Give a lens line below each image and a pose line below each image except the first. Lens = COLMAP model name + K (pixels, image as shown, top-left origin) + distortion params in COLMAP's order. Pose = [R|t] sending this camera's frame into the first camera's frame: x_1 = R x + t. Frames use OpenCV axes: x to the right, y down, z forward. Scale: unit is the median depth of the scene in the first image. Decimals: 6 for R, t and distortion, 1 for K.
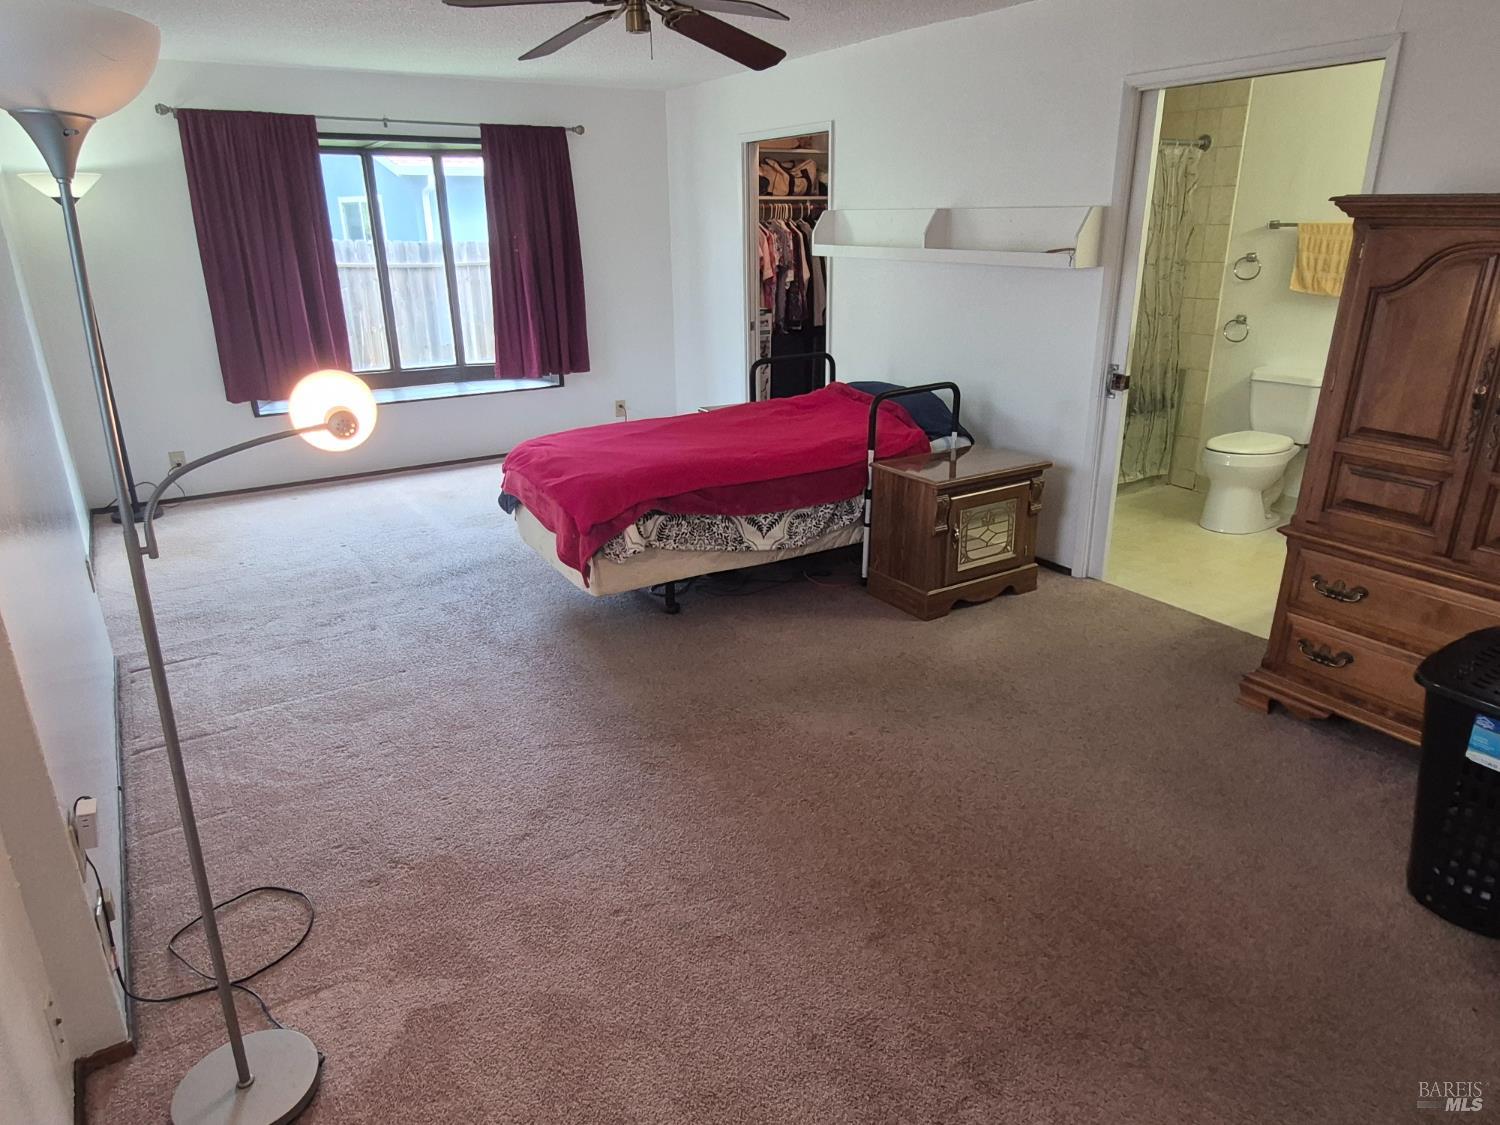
lens RADIAL K [[962.1, 0, 750.4], [0, 962.1, 567.3], [0, 0, 1]] dist [0.002308, 0.006262]
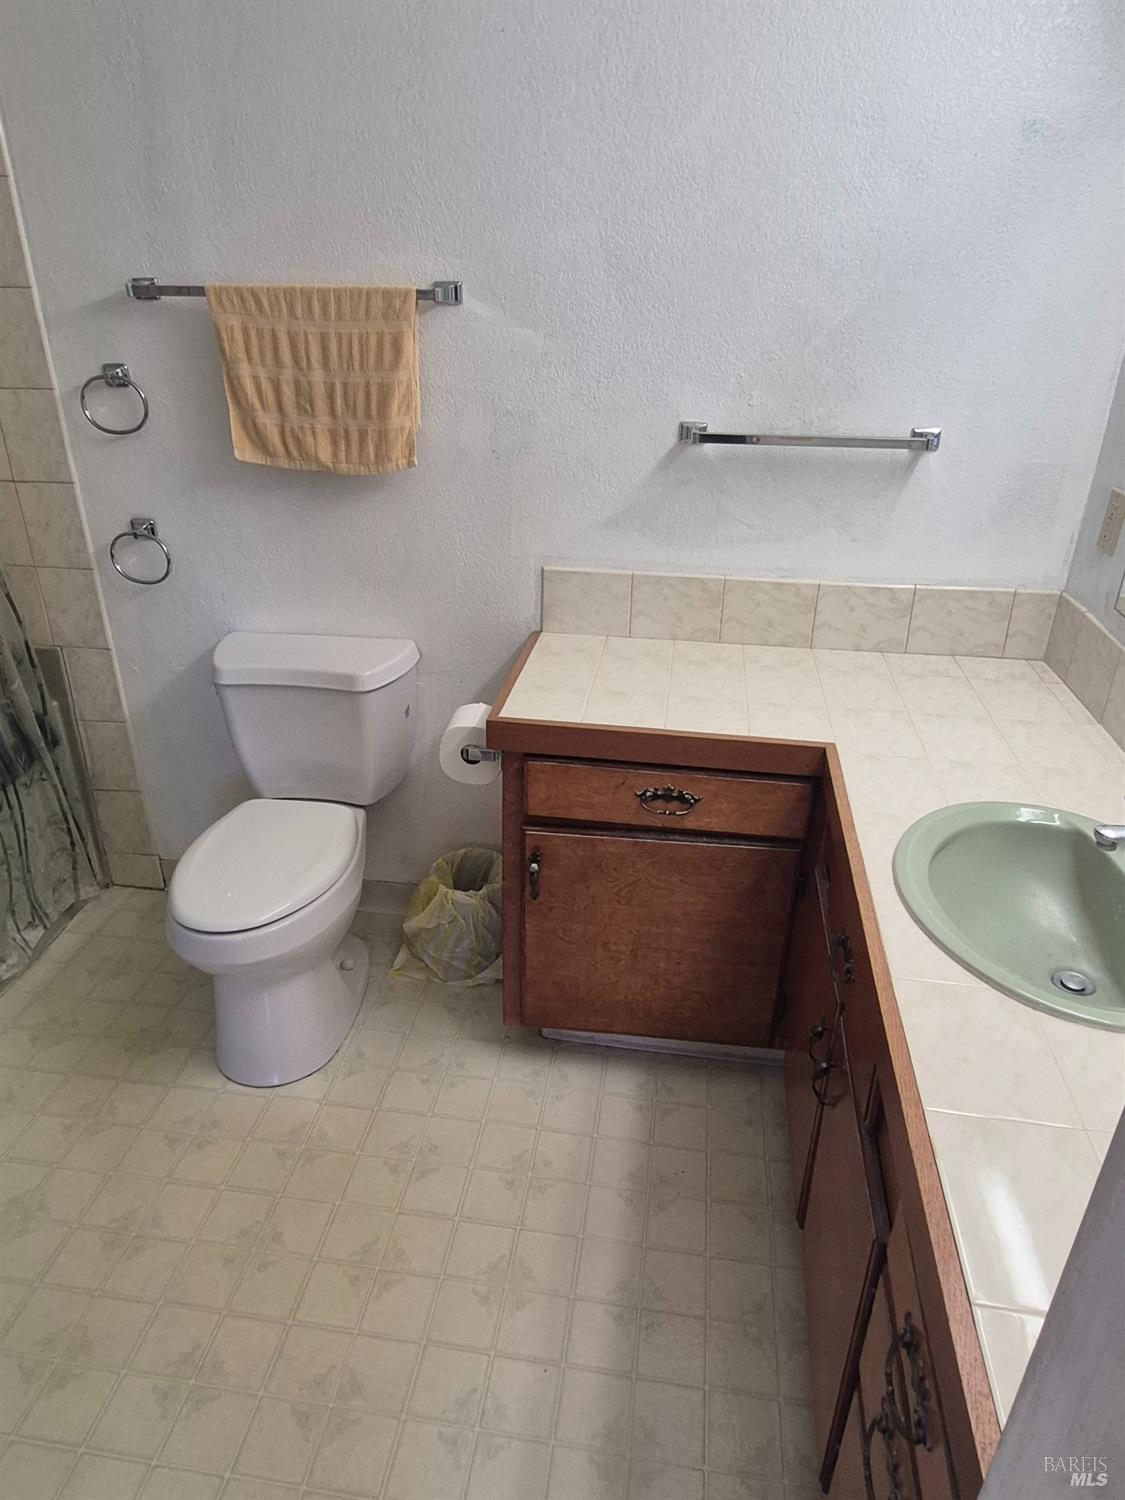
lens RADIAL K [[962.1, 0, 564.0], [0, 962.1, 752.5], [0, 0, 1]] dist [0.002308, 0.006262]
pose [[0.649065, -0.319575, 0.690352, 0.313837], [0.249535, 0.946712, 0.203637, -0.207759], [-0.718642, 0.040093, 0.694223, 0.593060]]
